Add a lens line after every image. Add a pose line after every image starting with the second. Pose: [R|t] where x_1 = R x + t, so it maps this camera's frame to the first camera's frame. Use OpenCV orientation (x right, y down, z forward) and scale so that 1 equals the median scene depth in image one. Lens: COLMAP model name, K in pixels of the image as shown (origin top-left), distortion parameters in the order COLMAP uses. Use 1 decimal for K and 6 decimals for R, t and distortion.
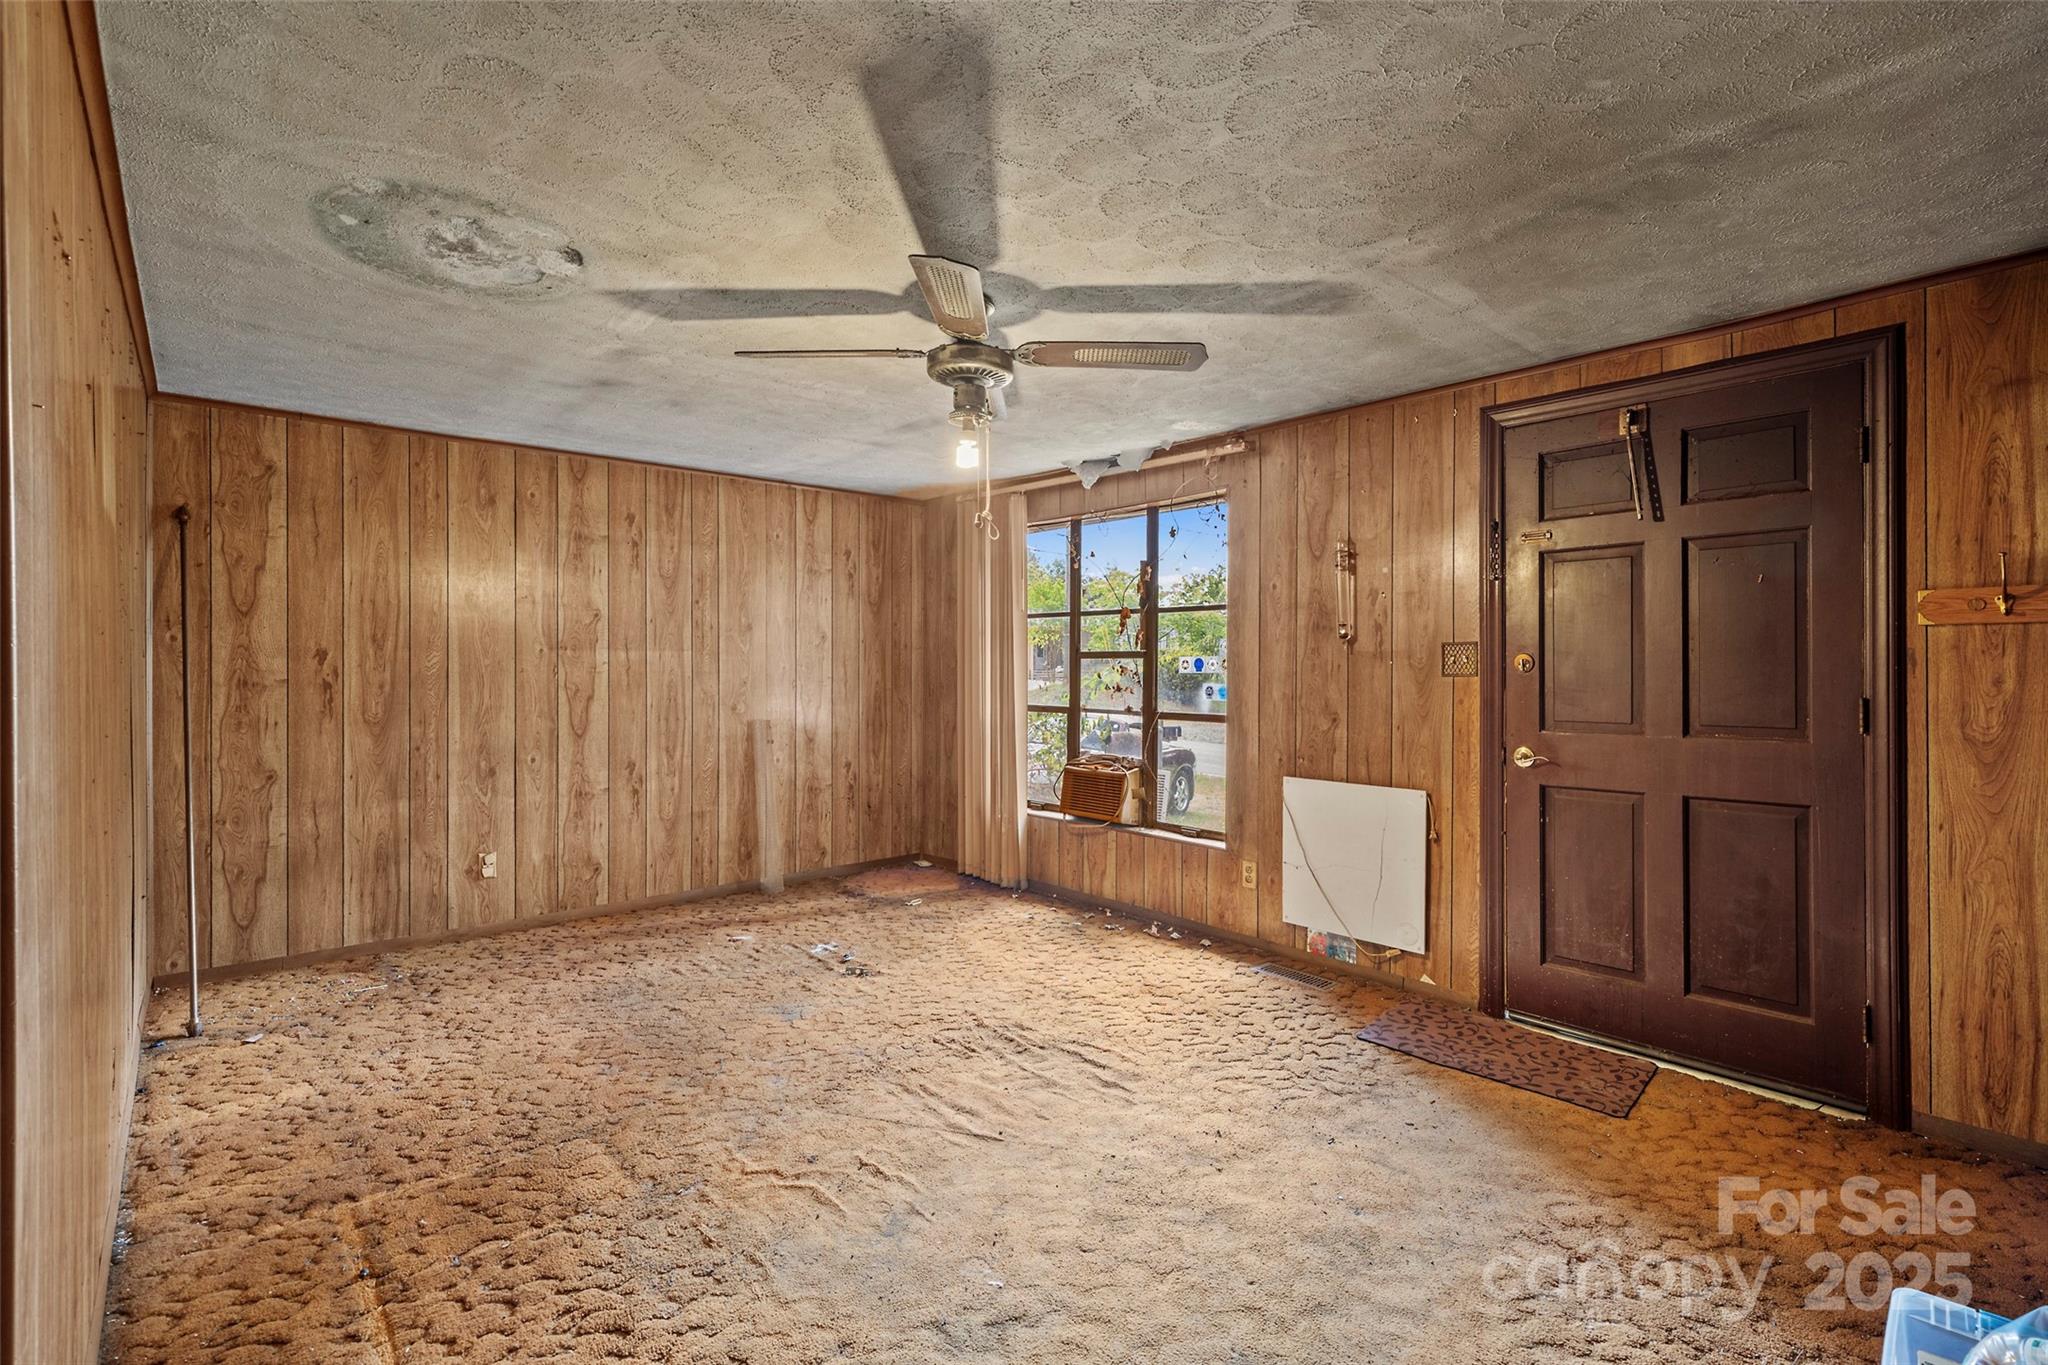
lens RADIAL K [[924.7, 0, 1026.1], [0, 924.7, 674.0], [0, 0, 1]] dist [0.000572, 0.000387]
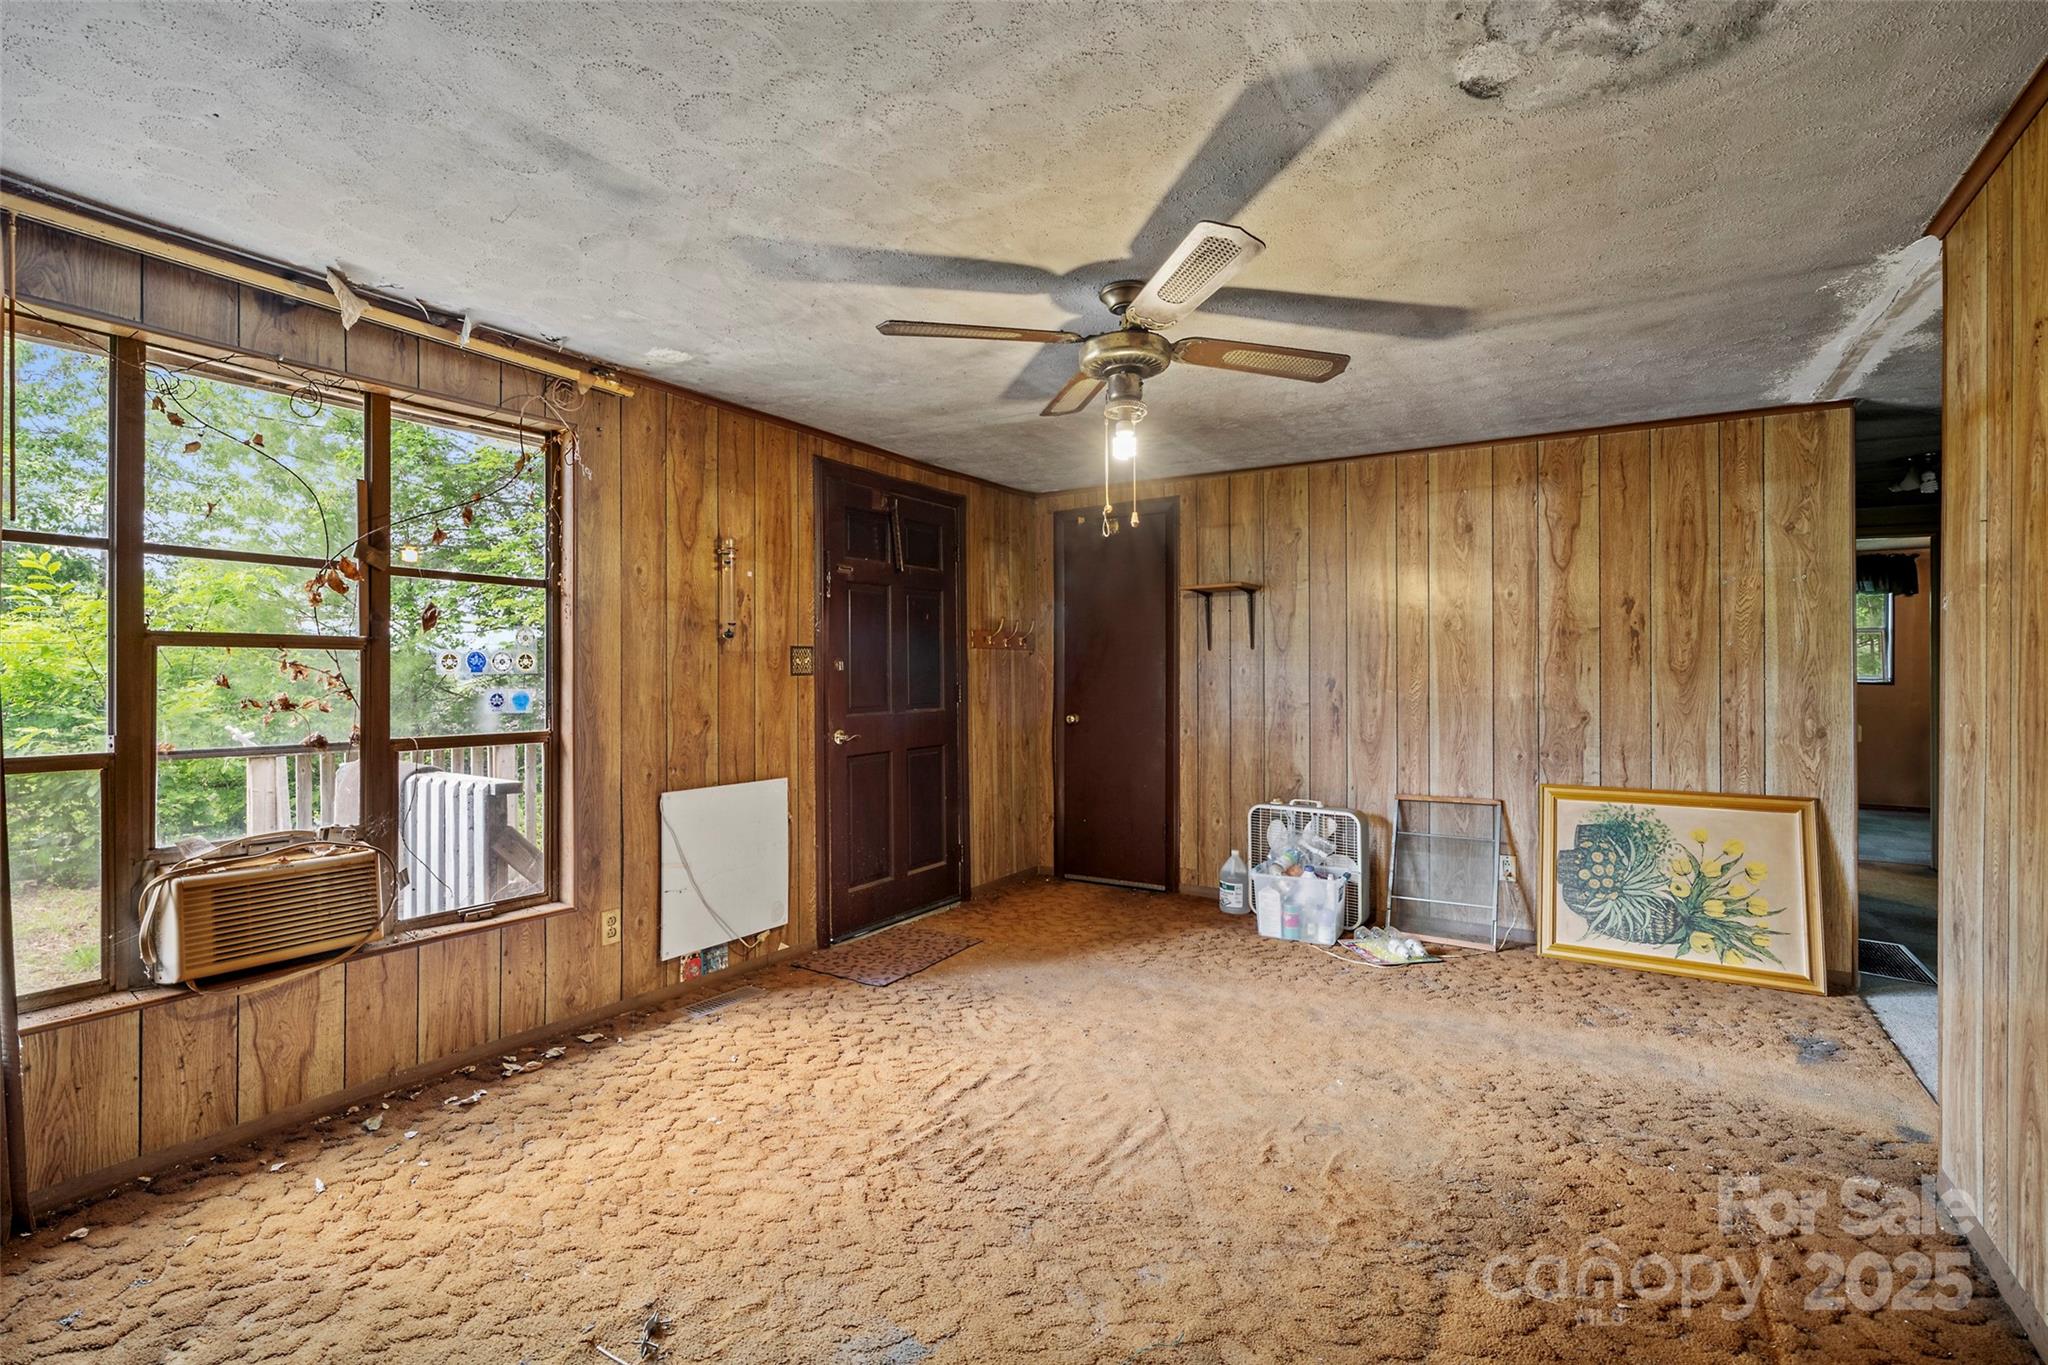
lens RADIAL K [[924.7, 0, 1012.4], [0, 924.7, 671.1], [0, 0, 1]] dist [0.000572, 0.000387]
pose [[-0.254537, -0.001807, 0.967061, -0.585069], [0.002862, 0.999992, 0.002622, -0.004234], [-0.967059, 0.003435, -0.254530, 0.824684]]
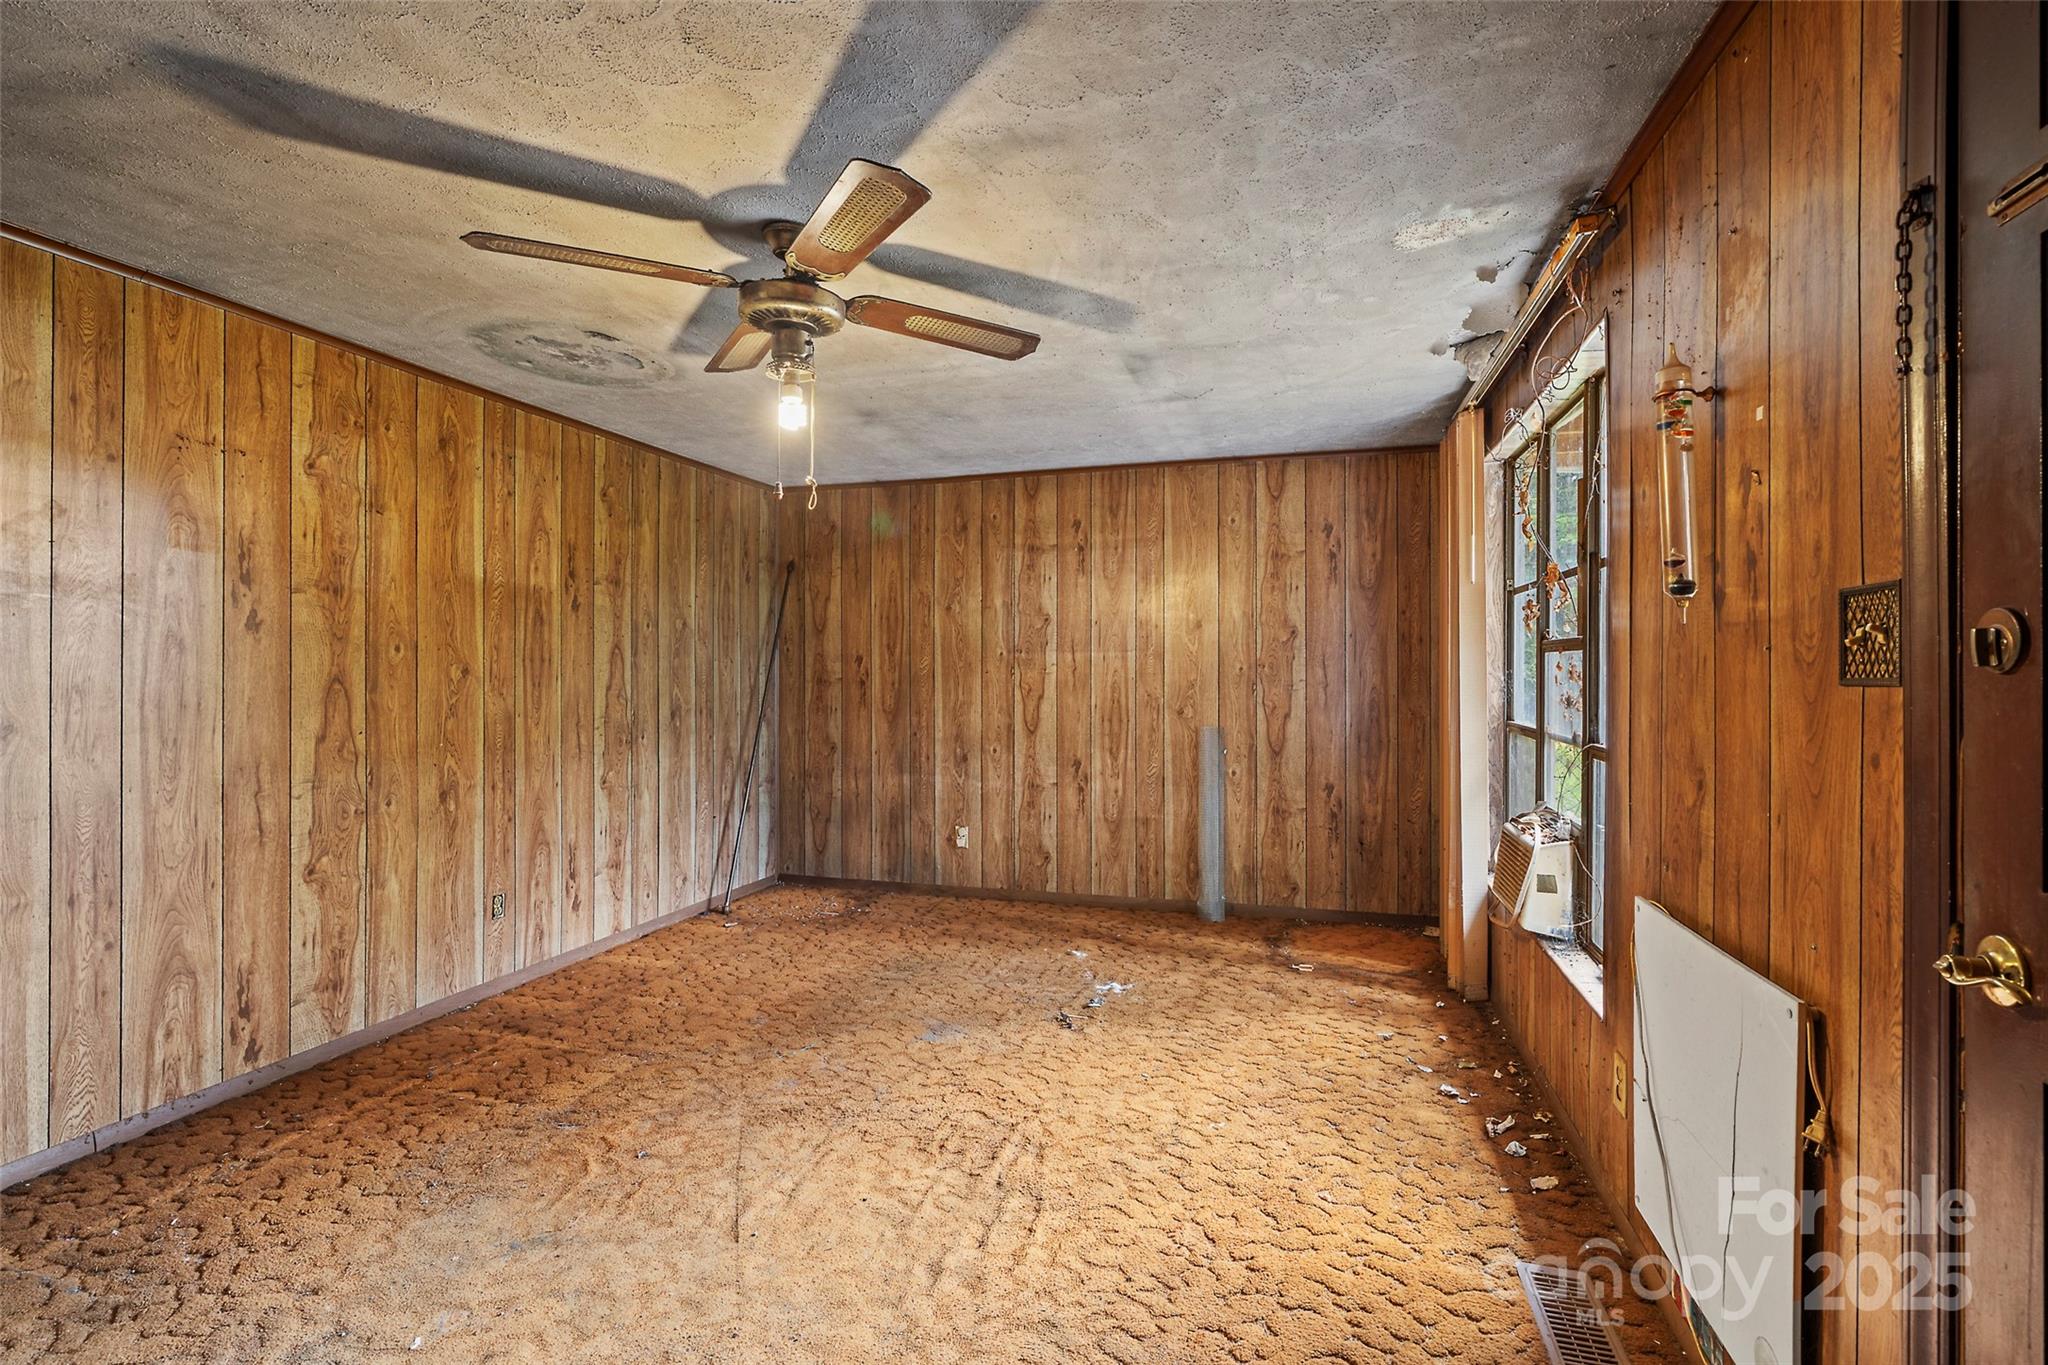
lens RADIAL K [[924.7, 0, 1035.4], [0, 924.7, 671.2], [0, 0, 1]] dist [0.000572, 0.000387]
pose [[0.537525, -0.000808, -0.843247, 0.464463], [-0.004658, 0.999981, -0.003928, 0.000054], [0.843235, 0.006039, 0.537512, 0.446879]]
